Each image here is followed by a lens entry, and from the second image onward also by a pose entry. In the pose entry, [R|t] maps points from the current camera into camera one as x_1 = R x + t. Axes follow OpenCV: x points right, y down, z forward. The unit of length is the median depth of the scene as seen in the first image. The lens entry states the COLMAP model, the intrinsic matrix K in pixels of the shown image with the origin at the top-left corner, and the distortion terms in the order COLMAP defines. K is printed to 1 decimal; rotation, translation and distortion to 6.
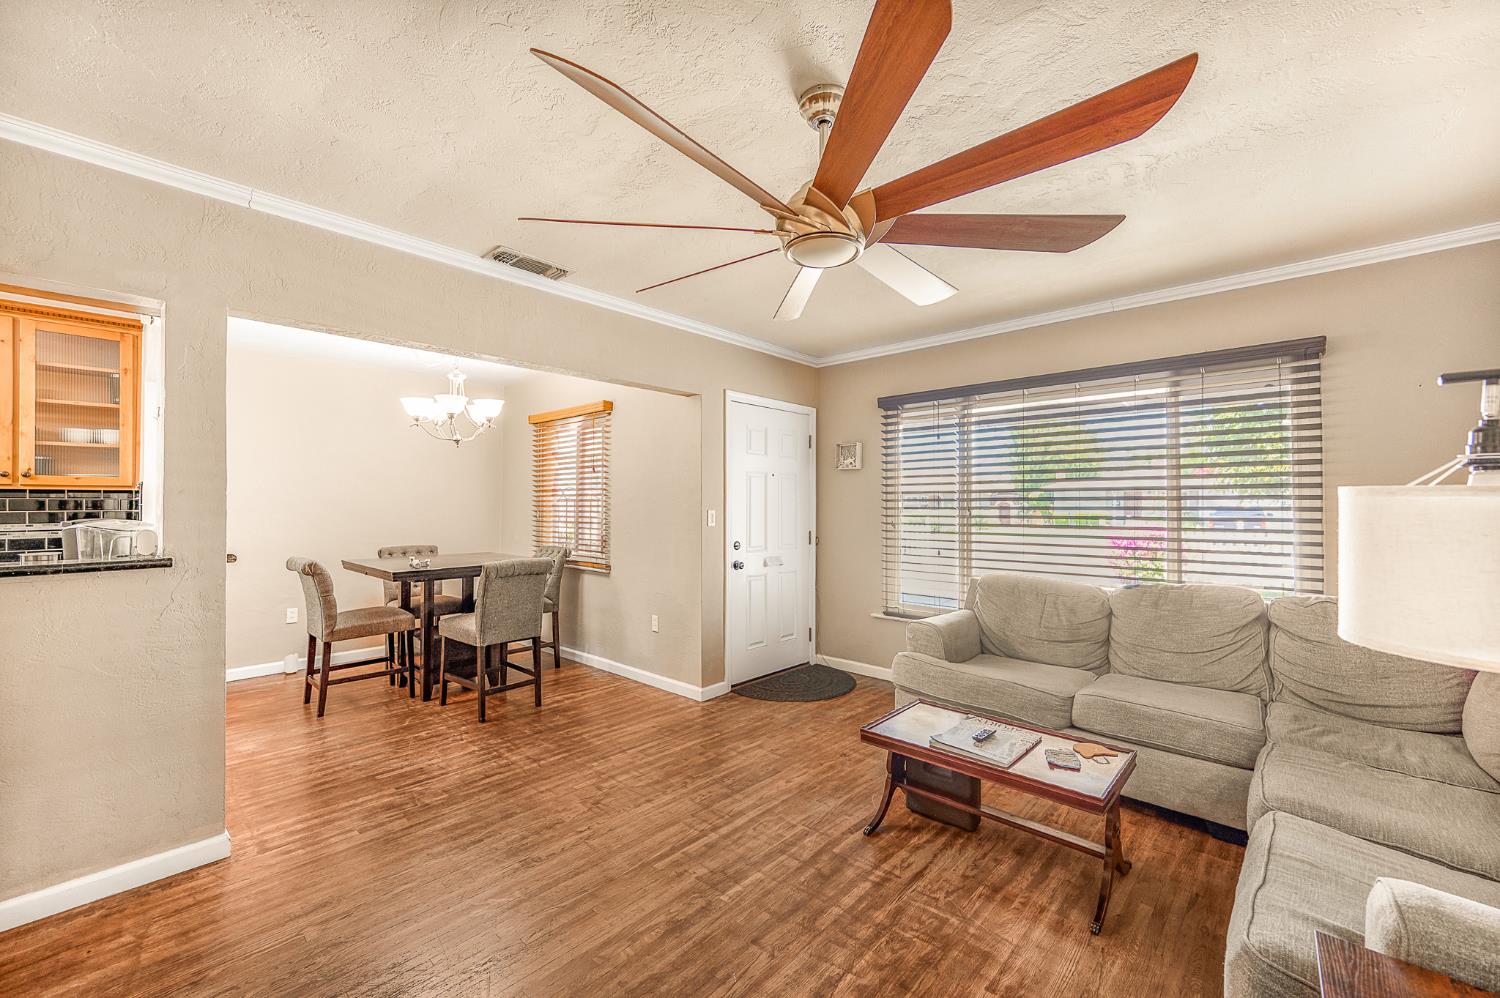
lens RADIAL K [[601.8, 0, 754.9], [0, 601.8, 509.3], [0, 0, 1]] dist [0.001523, 0.000189]
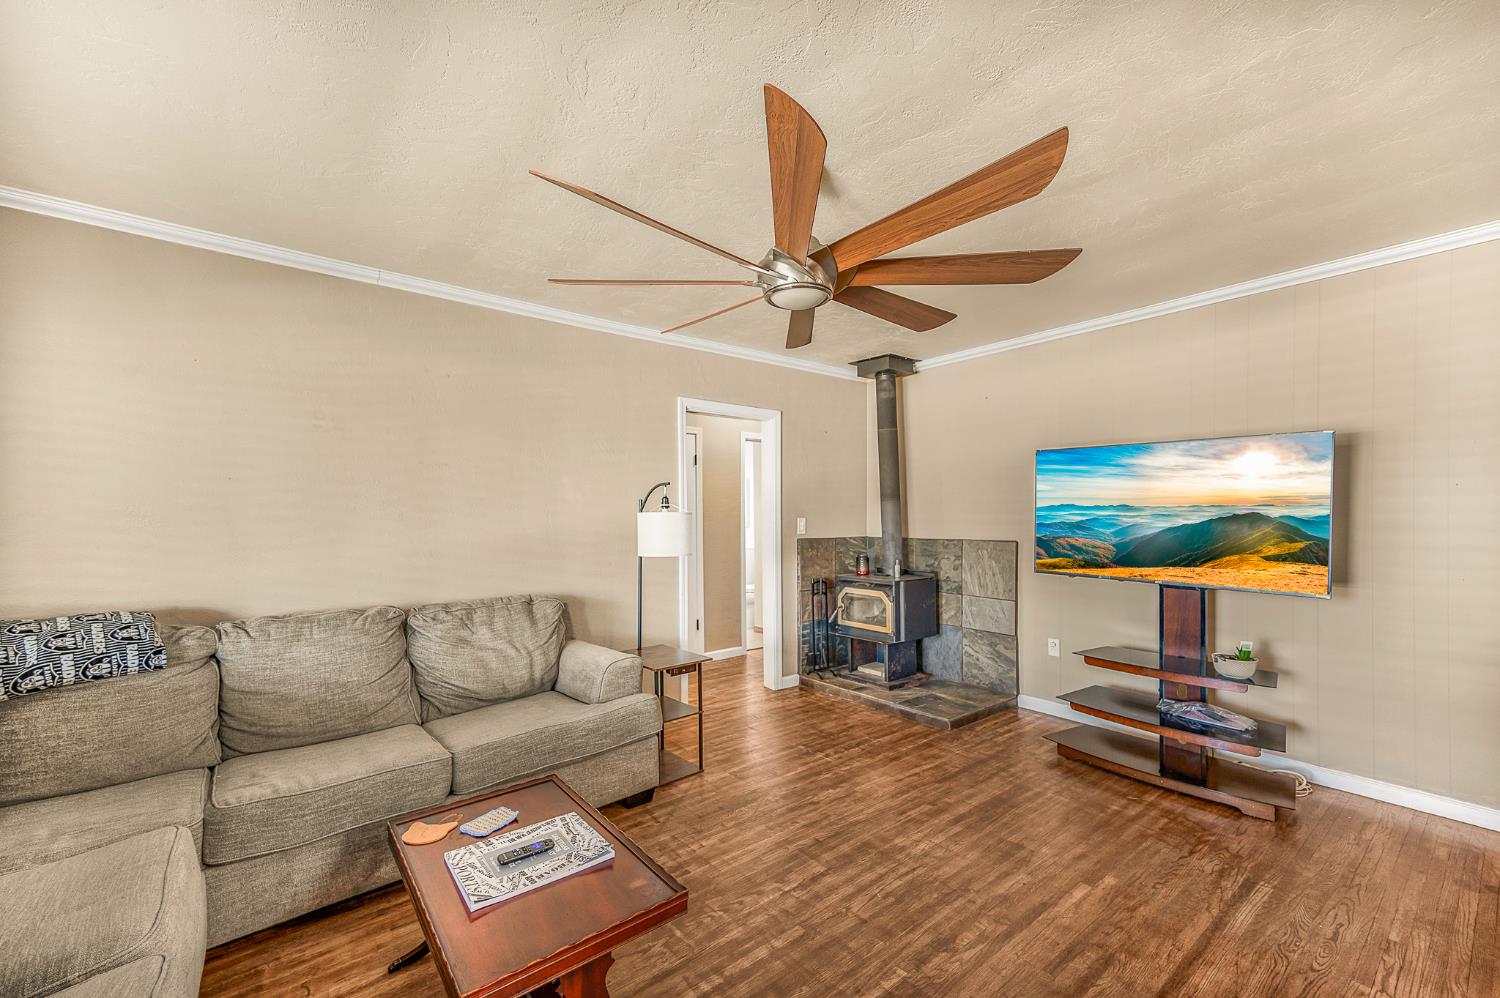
lens RADIAL K [[601.8, 0, 754.9], [0, 601.8, 509.3], [0, 0, 1]] dist [0.001523, 0.000189]
pose [[-0.987879, 0.010065, 0.154901, 0.010946], [0.009340, 0.999942, -0.005407, -0.009165], [-0.154947, -0.003895, -0.987915, 1.298457]]
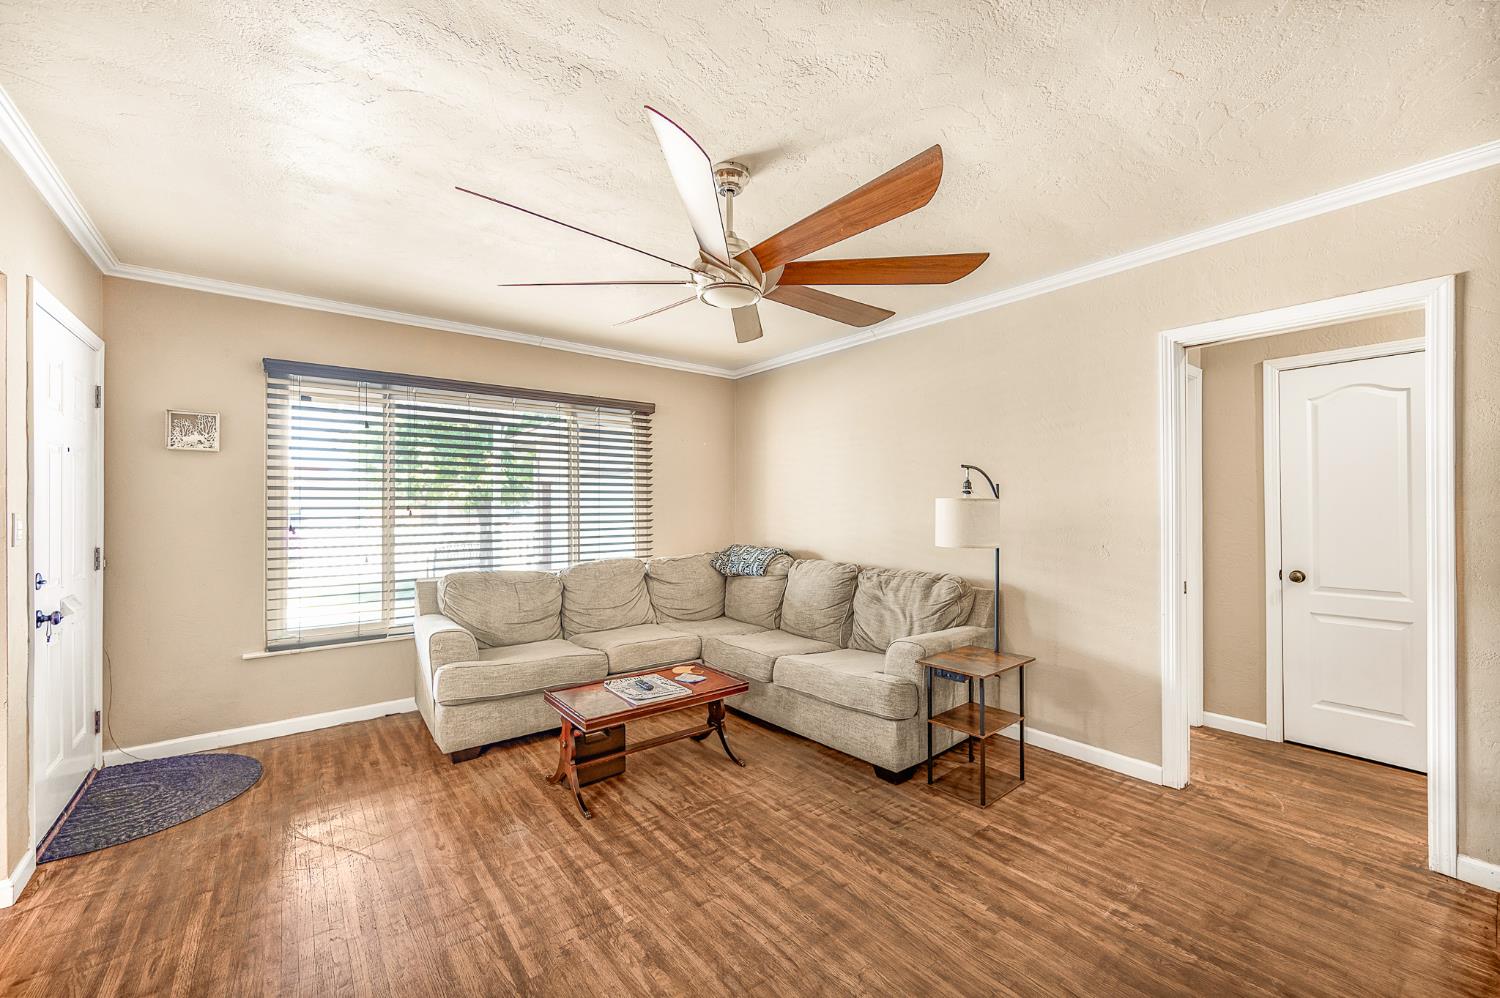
lens RADIAL K [[599.1, 0, 754.1], [0, 599.1, 504.0], [0, 0, 1]] dist [-0.001624, -0.000204]
pose [[0.158651, 0.000667, 0.987335, -0.652507], [0.006740, 0.999976, -0.001759, -0.002119], [-0.987312, 0.006934, 0.158642, 0.448905]]
